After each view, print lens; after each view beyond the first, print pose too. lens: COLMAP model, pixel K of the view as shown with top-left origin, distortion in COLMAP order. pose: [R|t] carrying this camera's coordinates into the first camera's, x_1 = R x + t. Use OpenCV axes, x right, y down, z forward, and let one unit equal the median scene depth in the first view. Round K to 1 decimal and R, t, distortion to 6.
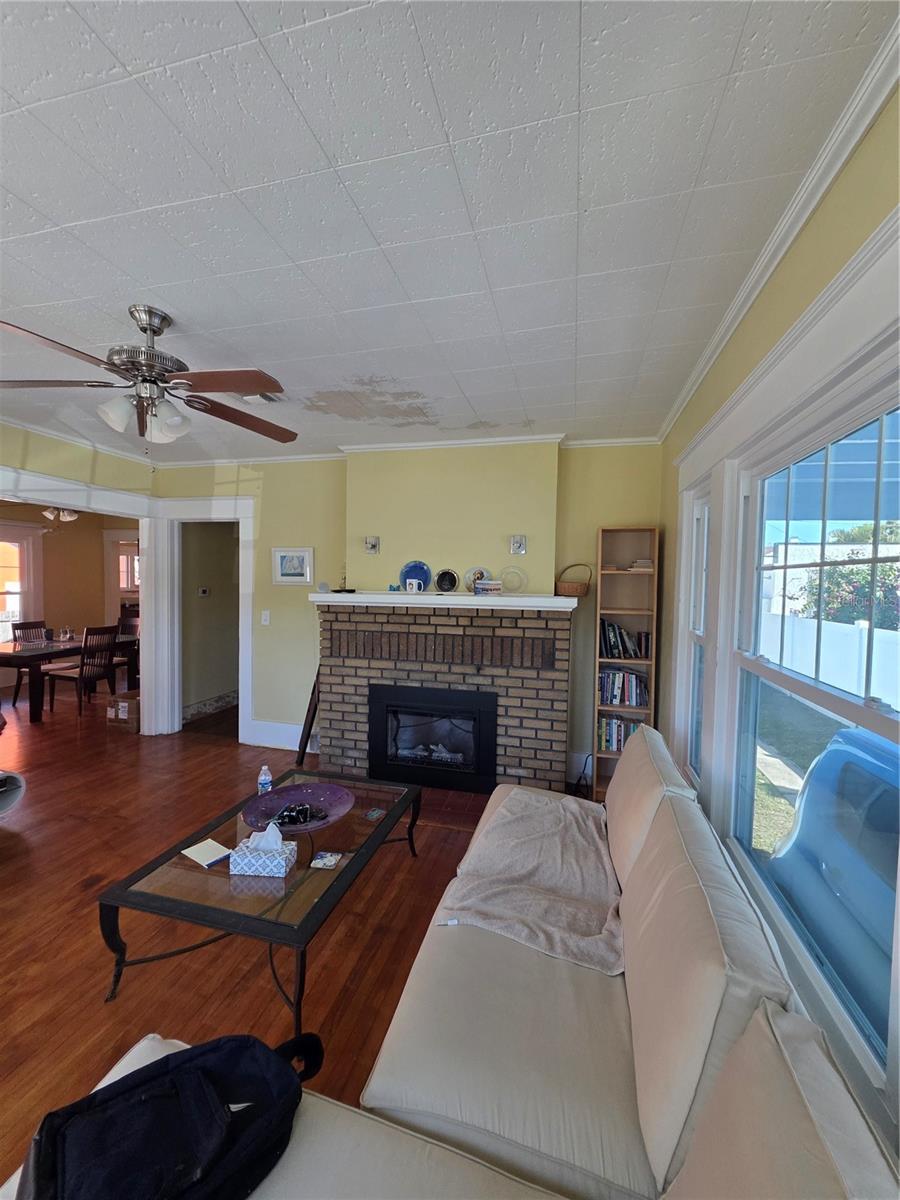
lens RADIAL K [[479.9, 0, 441.7], [0, 479.9, 595.4], [0, 0, 1]] dist [0.005956, -0.000868]
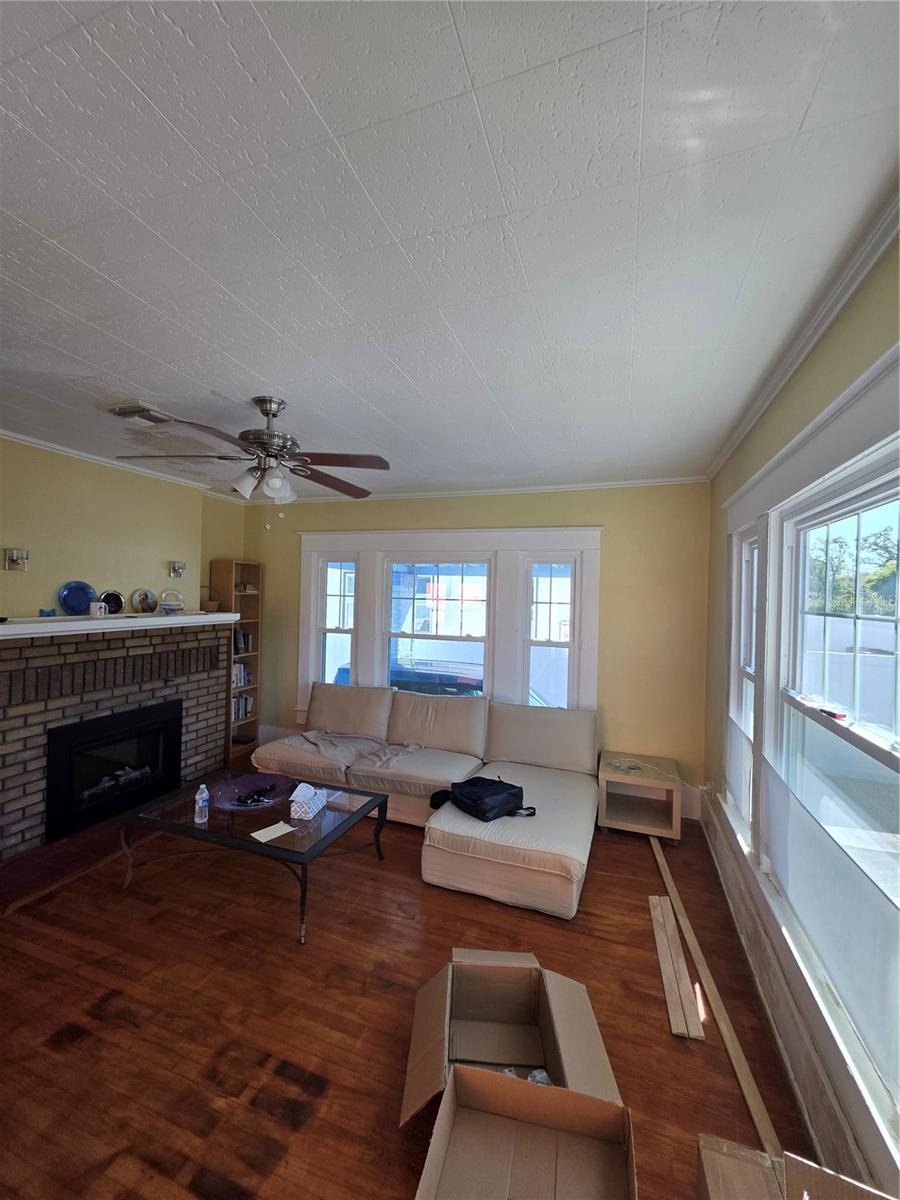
lens RADIAL K [[479.9, 0, 452.8], [0, 479.9, 593.8], [0, 0, 1]] dist [0.005956, -0.000868]
pose [[0.085508, -0.012897, 0.996254, -0.945961], [0.015782, 0.999808, 0.011589, -0.051084], [-0.996212, 0.014732, 0.085696, 0.232701]]
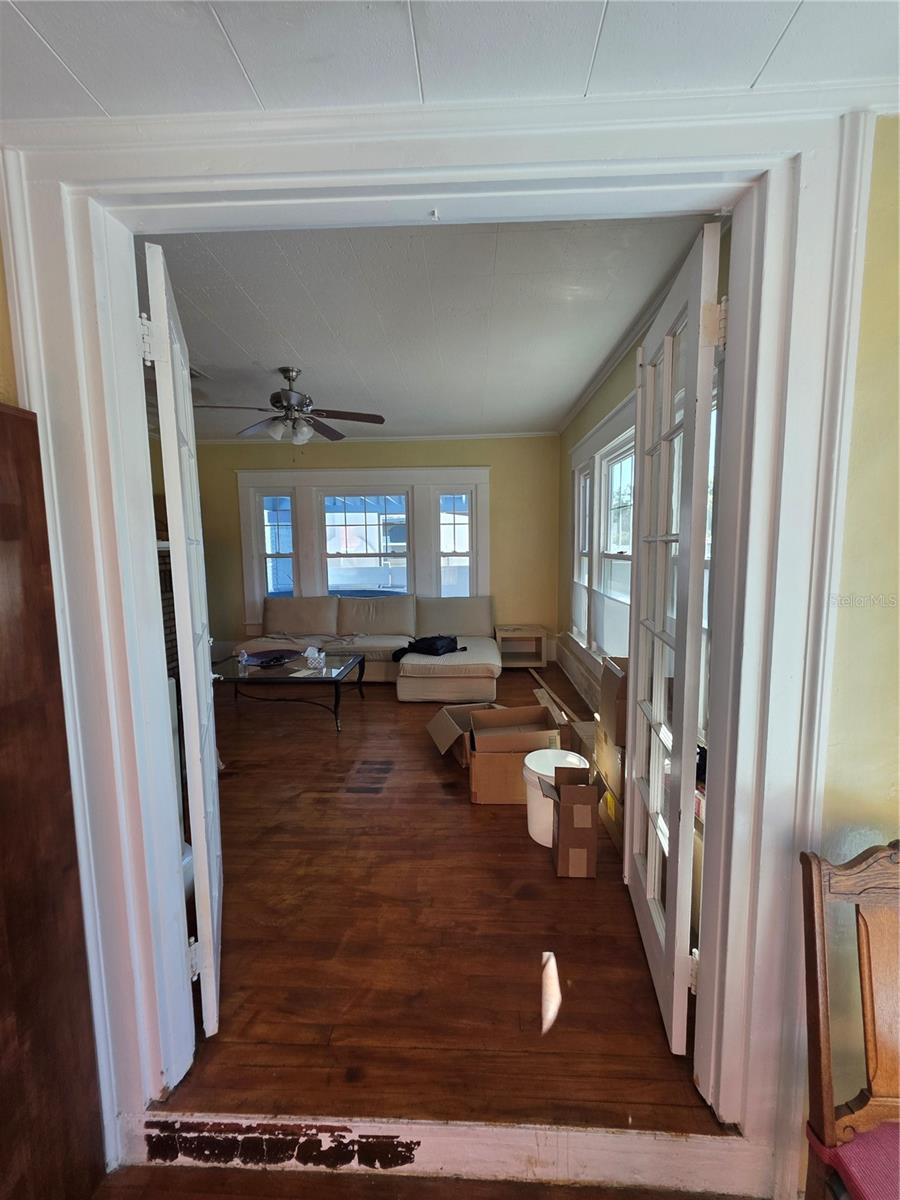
lens RADIAL K [[479.9, 0, 453.8], [0, 479.9, 594.7], [0, 0, 1]] dist [0.005956, -0.000868]
pose [[-0.215961, -0.115825, 0.969508, -1.333134], [0.047962, 0.990482, 0.129015, 0.016501], [-0.975223, 0.074362, -0.208351, 0.450681]]
